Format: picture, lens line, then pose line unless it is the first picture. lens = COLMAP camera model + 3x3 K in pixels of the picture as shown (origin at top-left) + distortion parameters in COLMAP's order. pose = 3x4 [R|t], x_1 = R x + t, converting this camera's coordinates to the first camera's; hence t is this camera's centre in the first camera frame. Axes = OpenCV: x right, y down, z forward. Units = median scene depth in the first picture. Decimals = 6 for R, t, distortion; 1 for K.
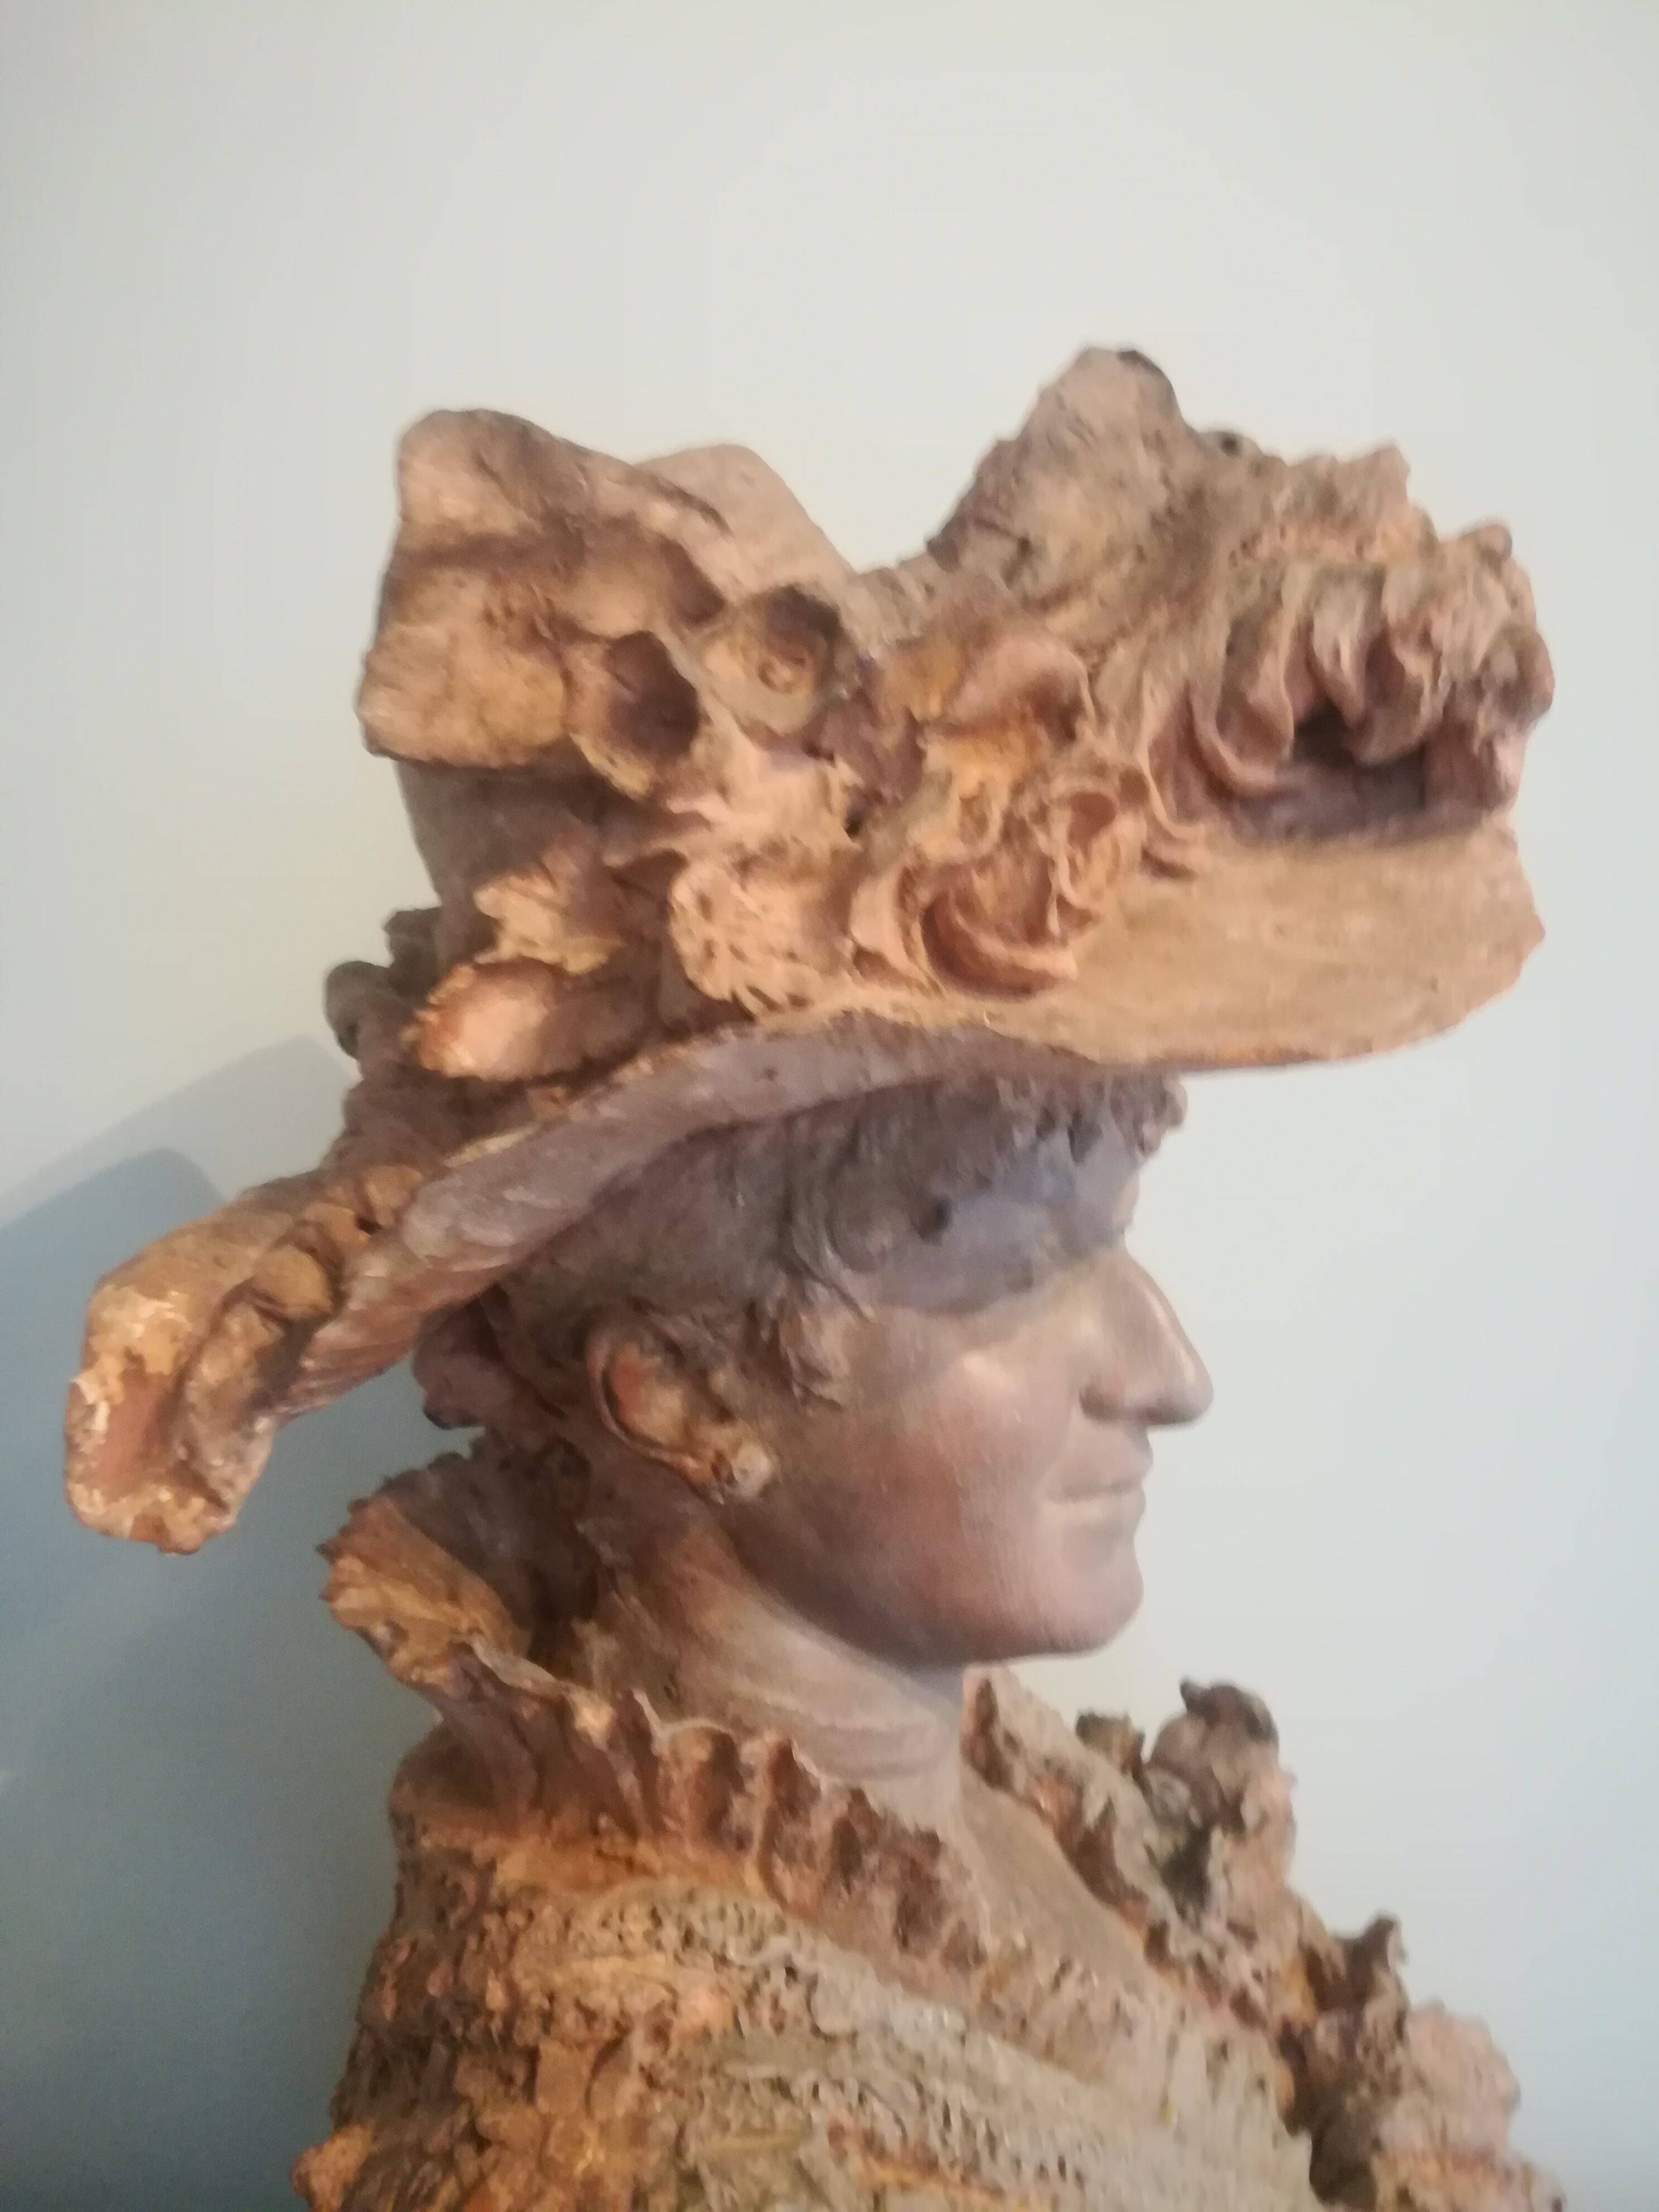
lens RADIAL K [[1994.5, 0, 832.8], [0, 1994.5, 1315.1], [0, 0, 1]] dist [0.074451, -0.451893]
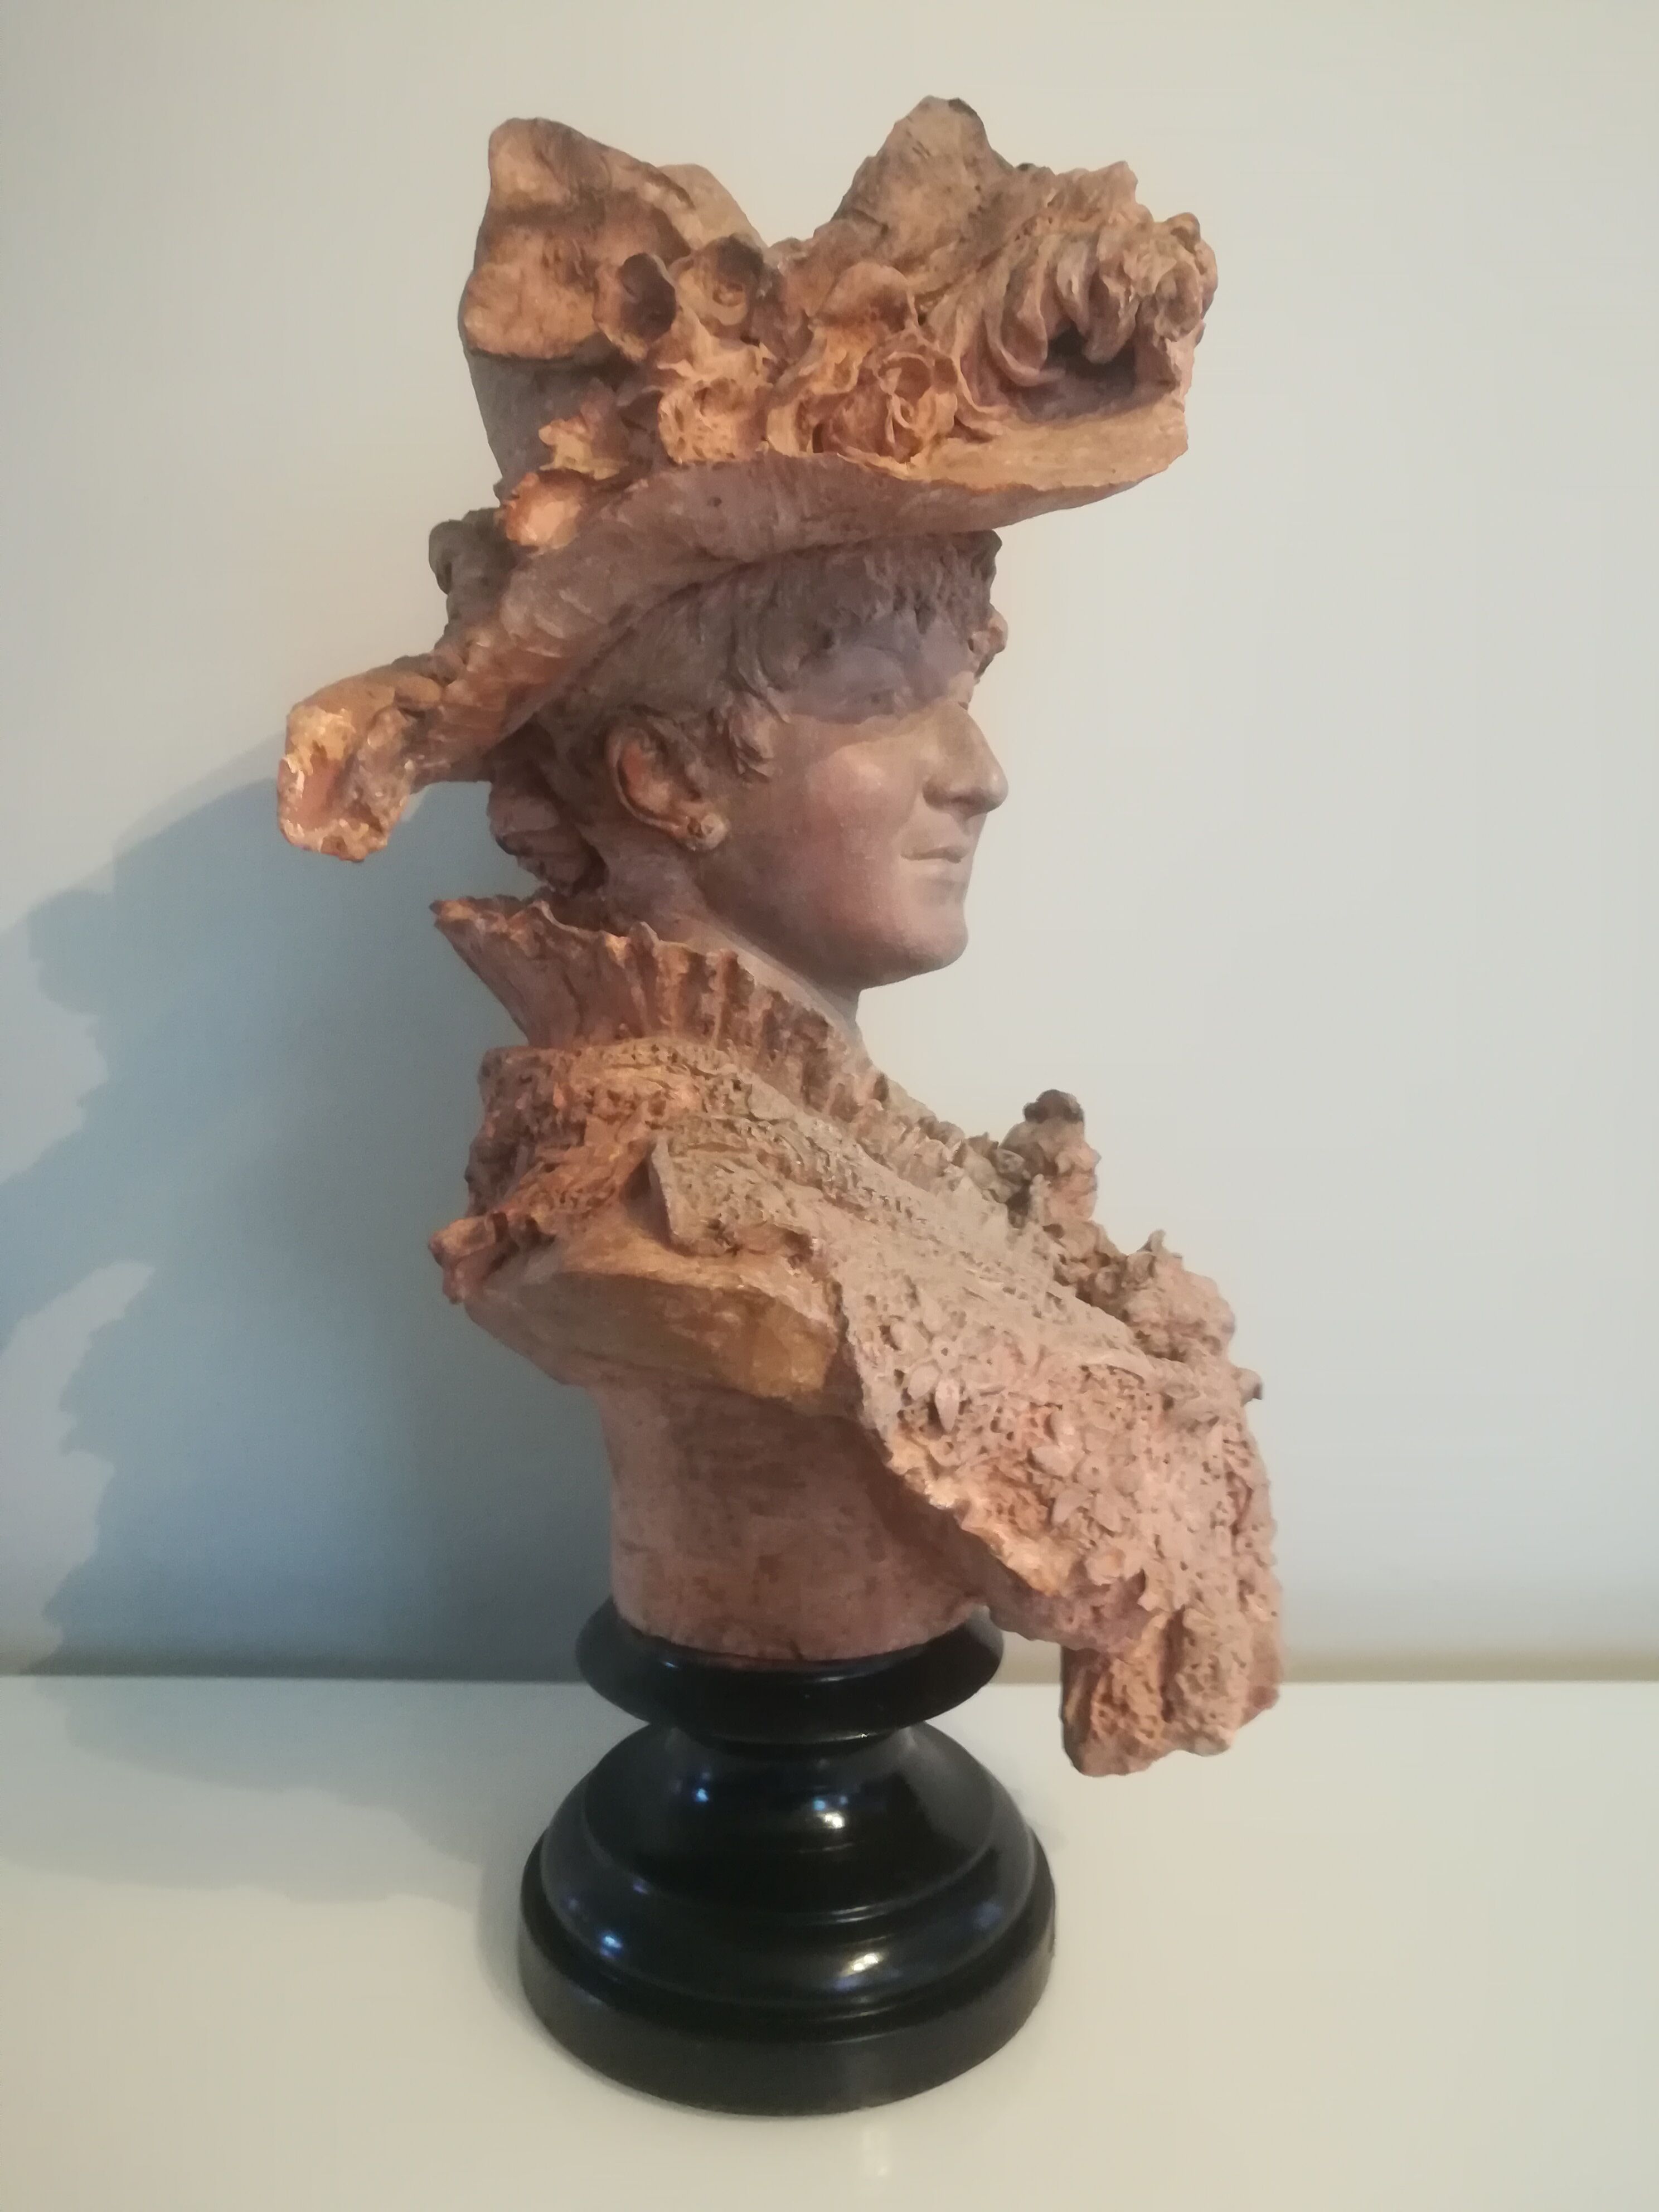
lens RADIAL K [[1659.2, 0, 848.6], [0, 1659.2, 1115.4], [0, 0, 1]] dist [0.013032, -0.122505]
pose [[0.999505, -0.003744, 0.031229, 0.027476], [0.001774, 0.998019, 0.062881, 0.248428], [-0.031402, -0.062795, 0.997532, -0.362087]]
